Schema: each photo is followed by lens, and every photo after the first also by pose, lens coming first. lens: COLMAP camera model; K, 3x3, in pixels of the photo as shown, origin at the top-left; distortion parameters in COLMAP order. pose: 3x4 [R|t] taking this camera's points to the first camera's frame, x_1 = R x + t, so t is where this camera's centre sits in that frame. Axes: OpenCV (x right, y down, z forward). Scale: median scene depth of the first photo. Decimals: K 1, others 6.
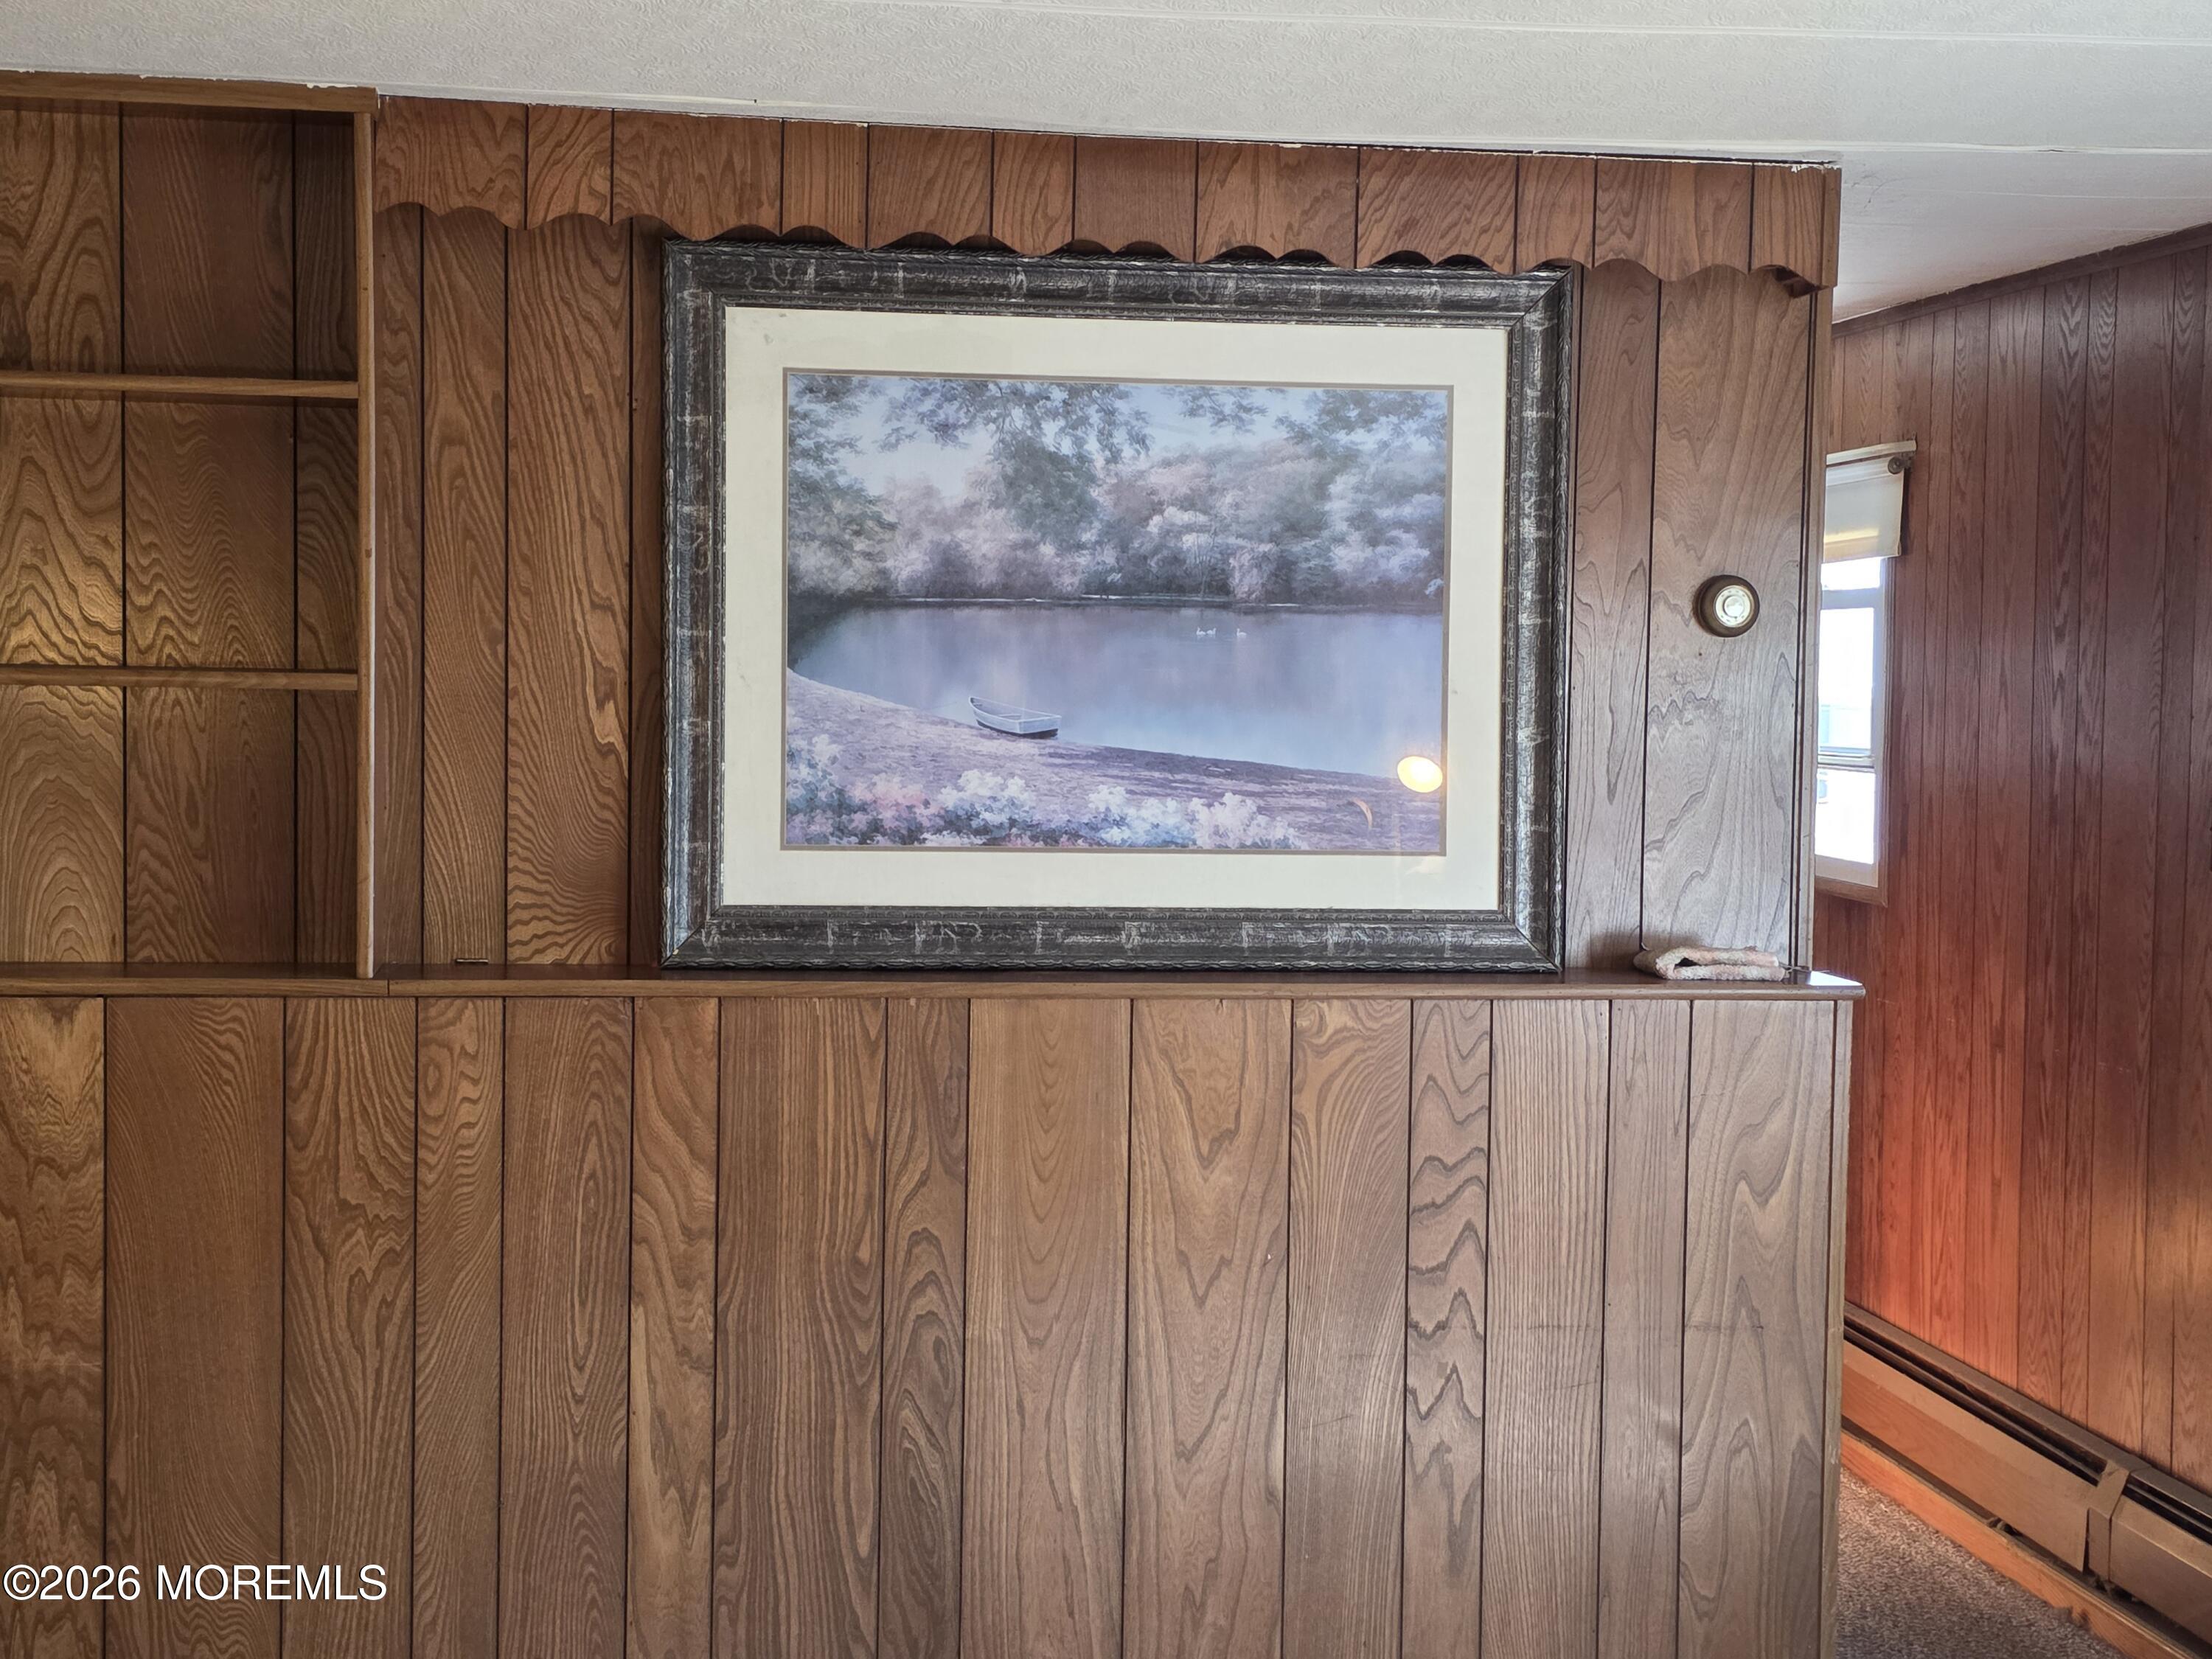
lens RADIAL K [[3584.3, 0, 1107.2], [0, 3584.3, 837.2], [0, 0, 1]] dist [0.233818, 0.000000]
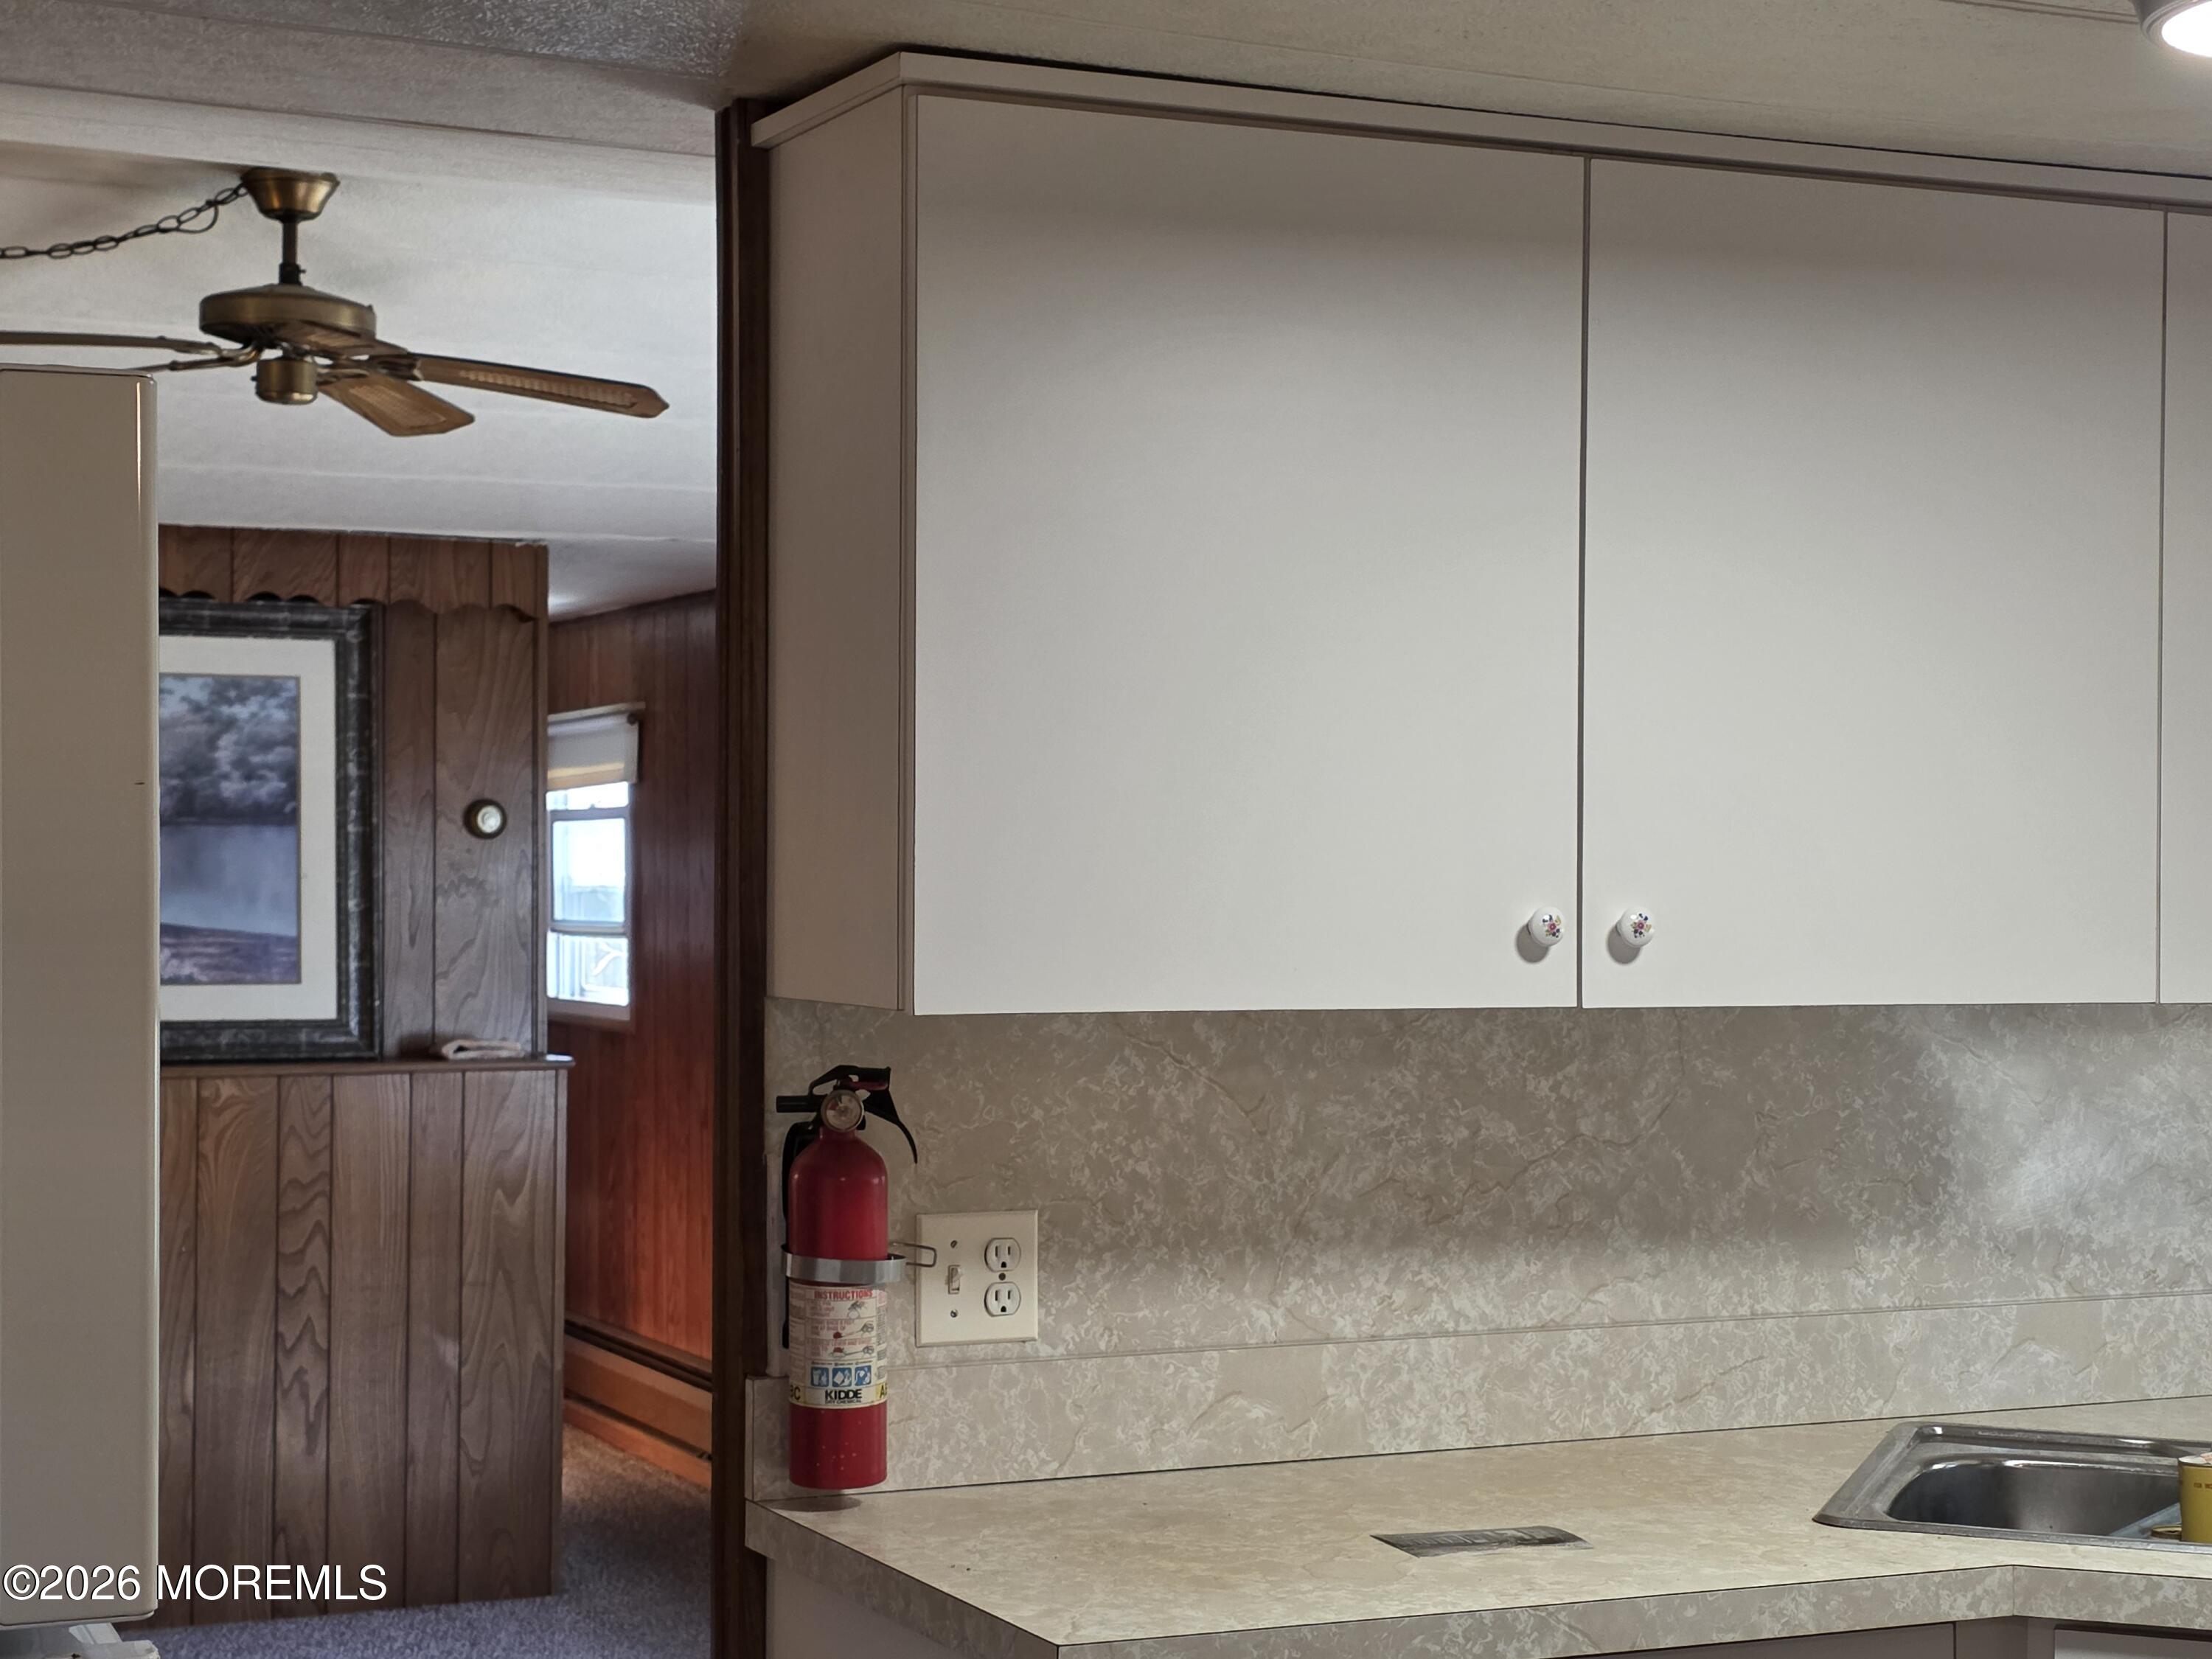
lens RADIAL K [[3744.5, 0, 1115.8], [0, 3744.5, 849.7], [0, 0, 1]] dist [0.124714, 0.000000]
pose [[0.956351, -0.011389, 0.291999, -0.040958], [0.027655, 0.998283, -0.051638, 0.040469], [-0.290909, 0.057460, 0.955024, -0.627452]]
